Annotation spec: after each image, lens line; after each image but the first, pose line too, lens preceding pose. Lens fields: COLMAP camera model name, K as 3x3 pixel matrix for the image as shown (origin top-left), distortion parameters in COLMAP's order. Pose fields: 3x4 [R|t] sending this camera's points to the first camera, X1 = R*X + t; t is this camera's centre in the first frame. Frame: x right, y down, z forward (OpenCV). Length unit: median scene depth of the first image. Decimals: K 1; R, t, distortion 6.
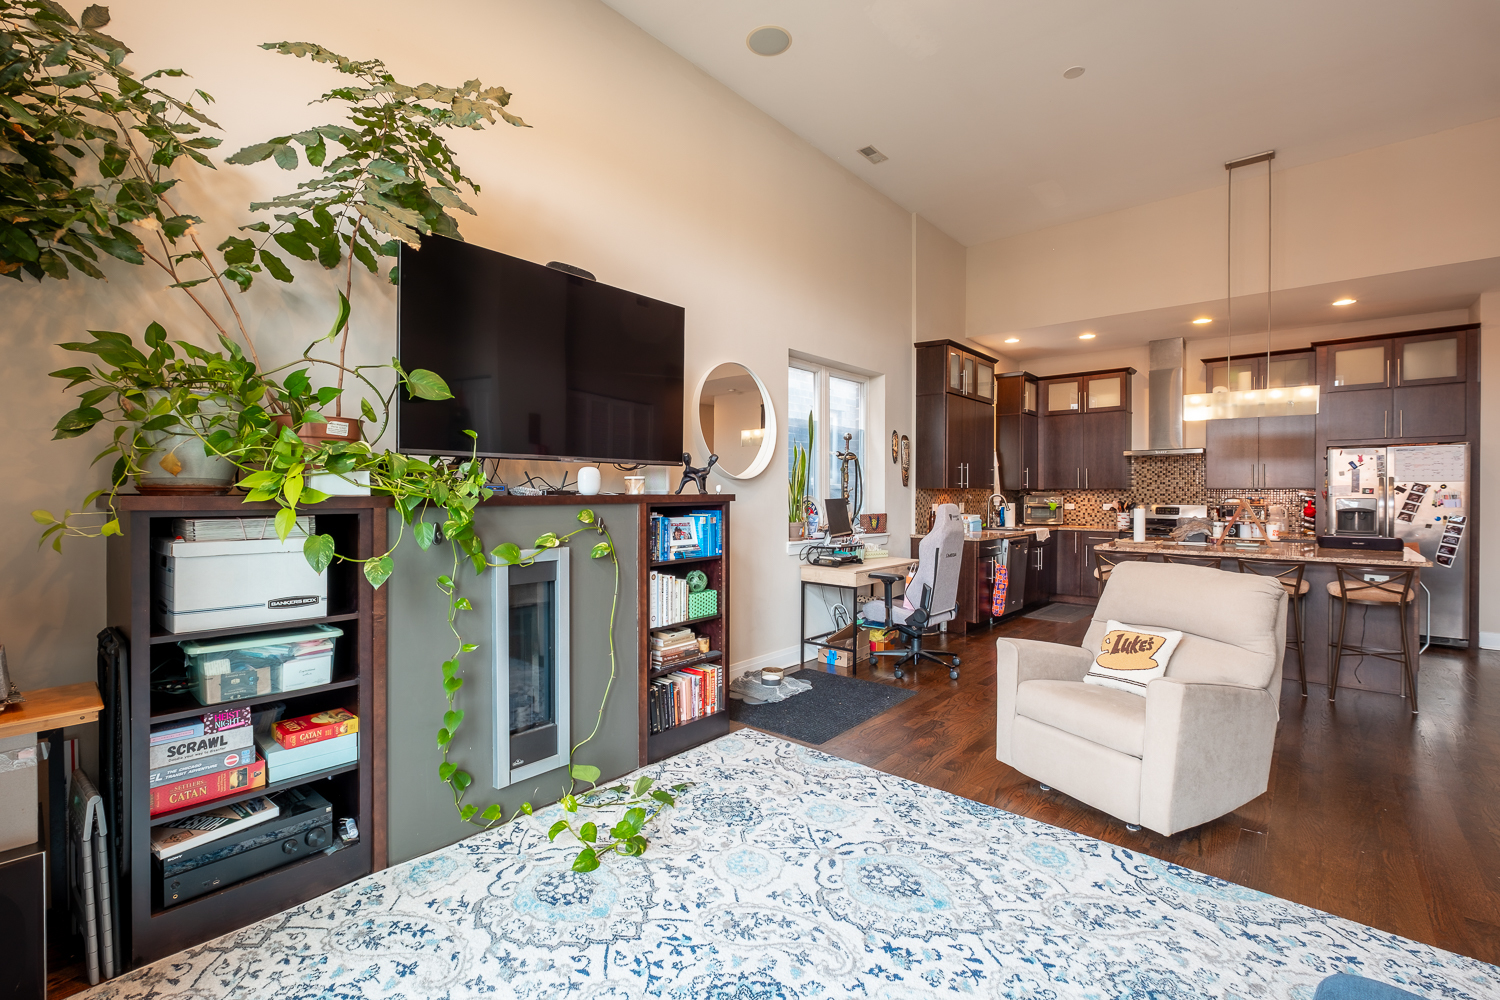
lens RADIAL K [[663.6, 0, 739.1], [0, 663.6, 496.9], [0, 0, 1]] dist [-0.001418, -0.000661]
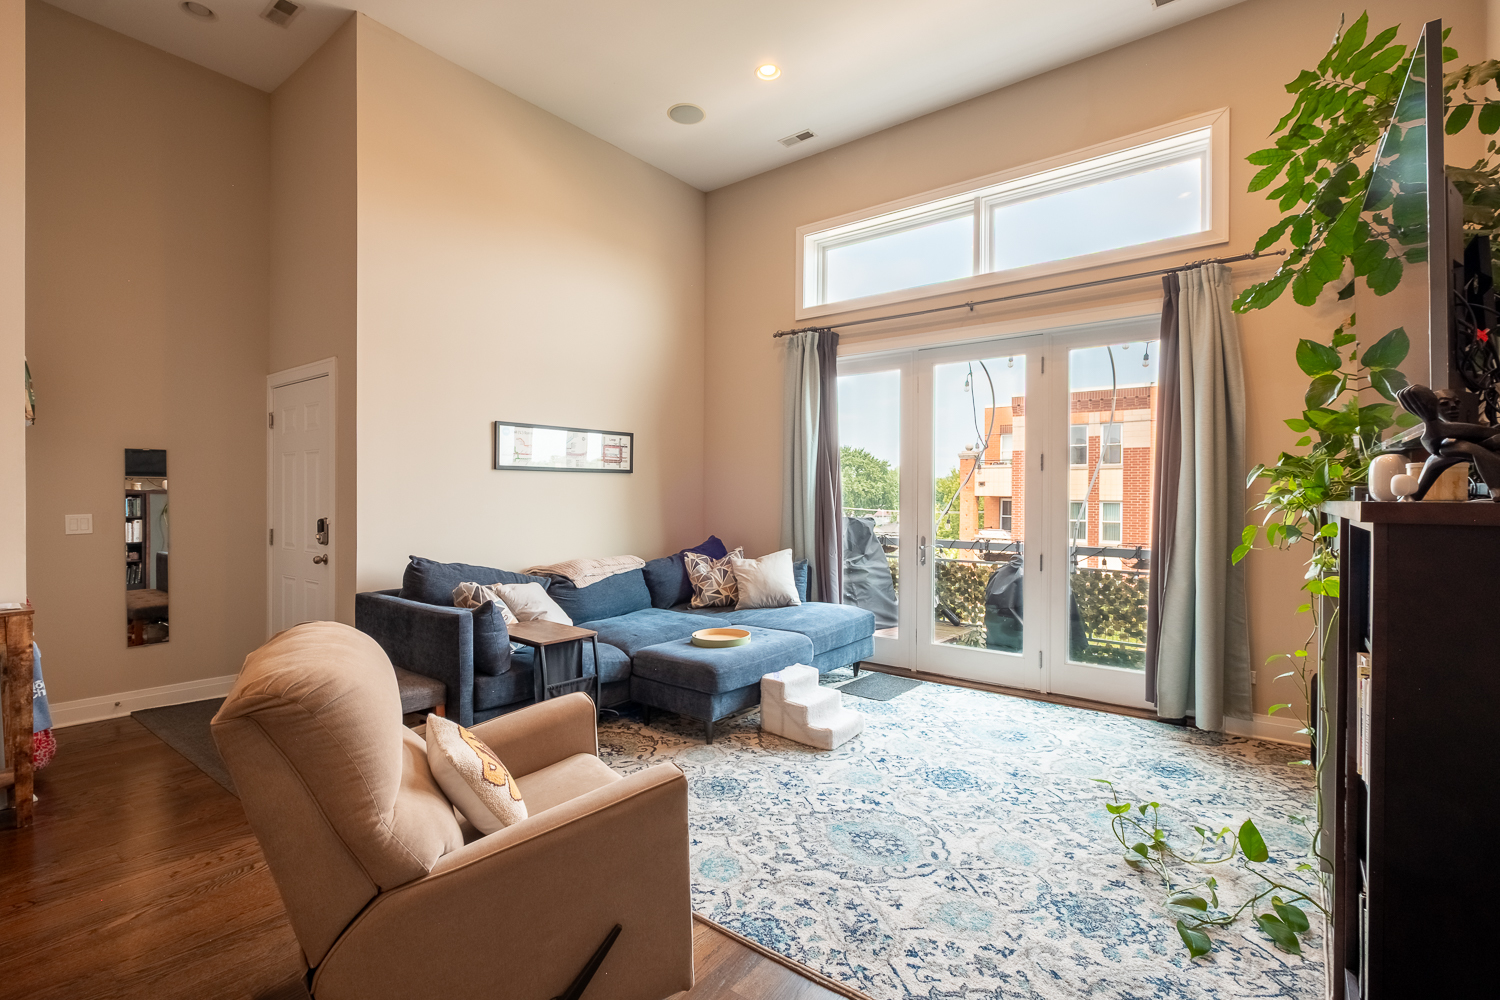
lens RADIAL K [[702.6, 0, 738.2], [0, 702.6, 492.9], [0, 0, 1]] dist [0.001399, -0.000268]
pose [[-0.998299, -0.005588, -0.058042, 0.376907], [-0.005806, 0.999977, 0.003587, -0.008903], [0.058020, 0.003918, -0.998308, 1.526177]]
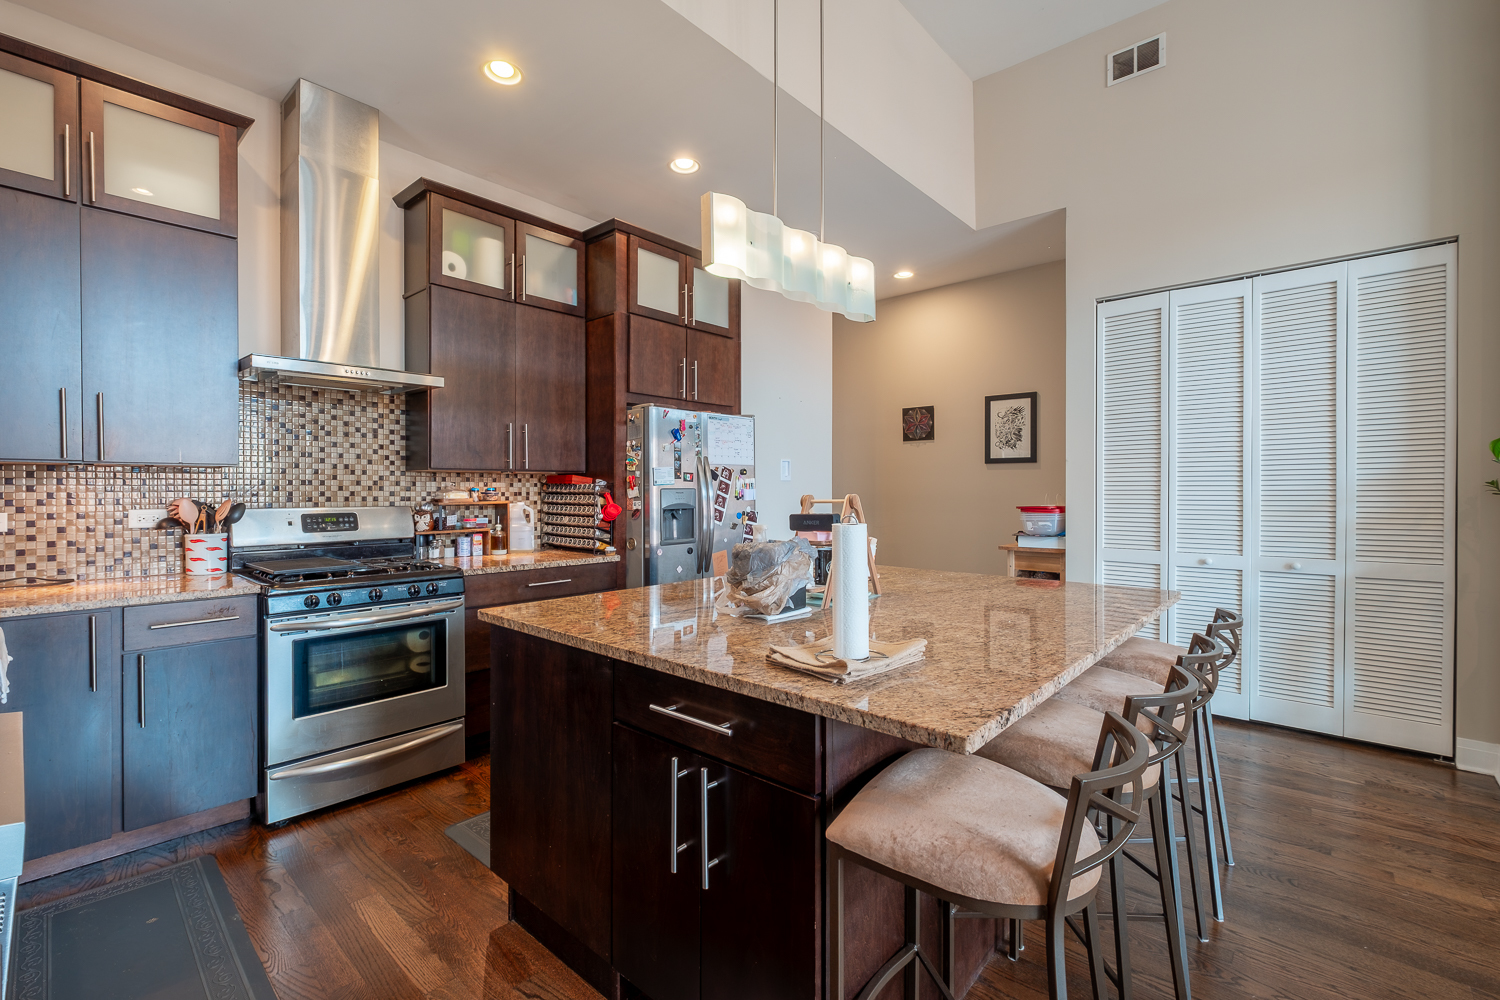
lens RADIAL K [[663.6, 0, 740.9], [0, 663.6, 491.1], [0, 0, 1]] dist [-0.001418, -0.000661]
pose [[0.008756, -0.003938, 0.999954, 0.566511], [0.007673, 0.999963, 0.003871, 0.005317], [-0.999932, 0.007639, 0.008786, 1.755643]]
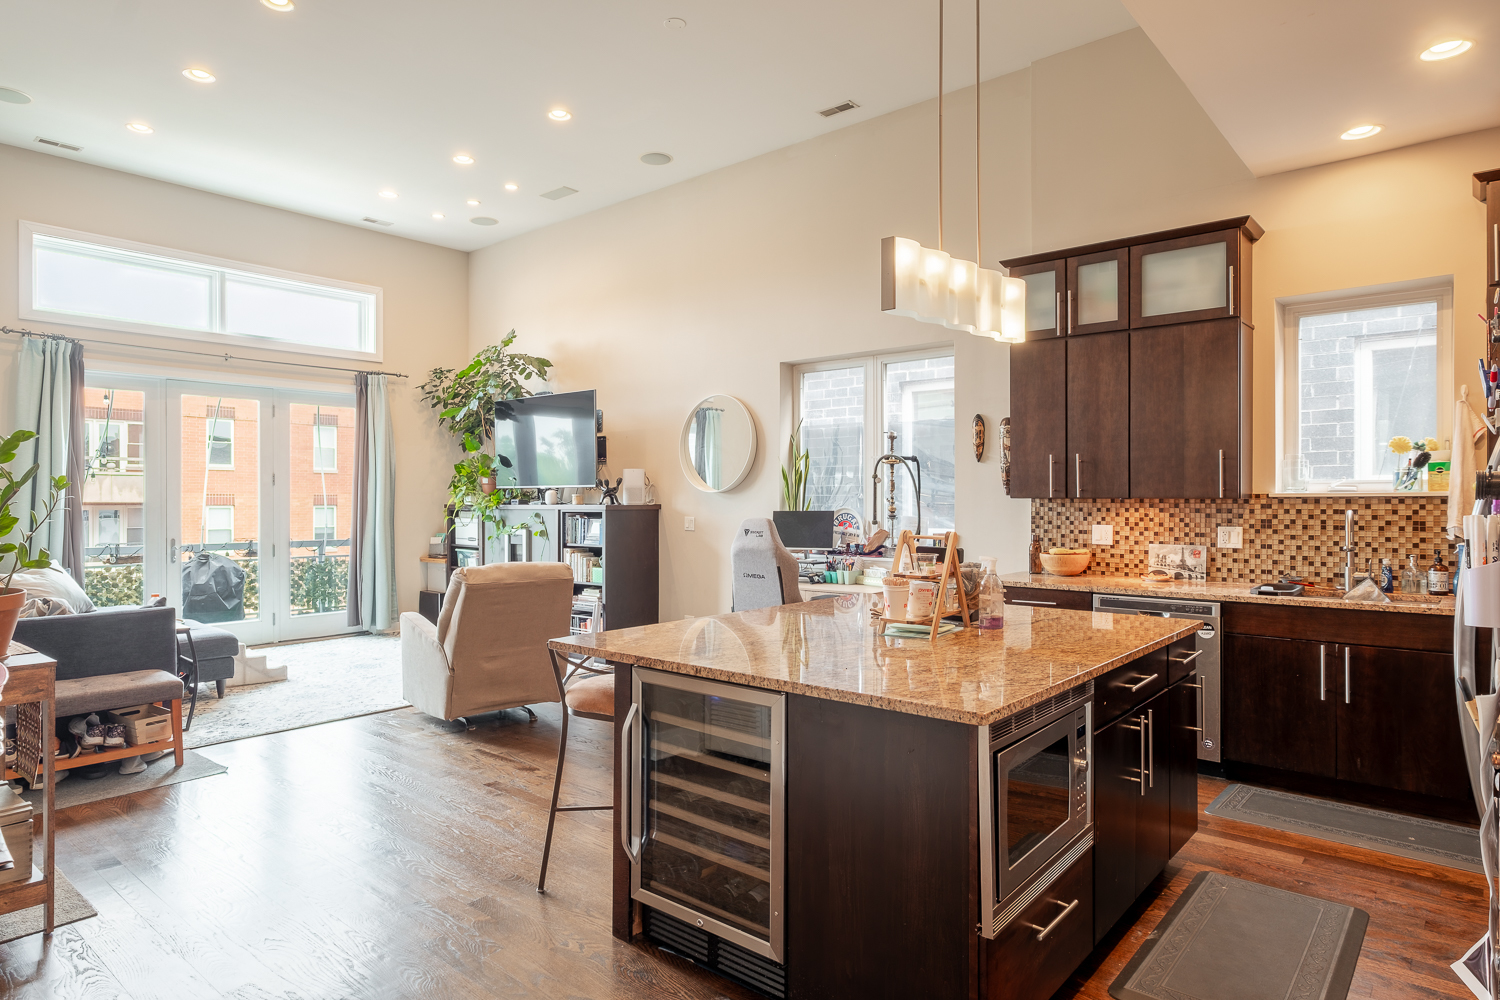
lens RADIAL K [[866.5, 0, 743.5], [0, 866.5, 498.1], [0, 0, 1]] dist [-0.011269, 0.004069]
pose [[0.009108, -0.002854, -0.999954, 2.202359], [-0.006317, 0.999976, -0.002911, -0.018905], [0.999939, 0.006343, 0.009090, 1.465390]]
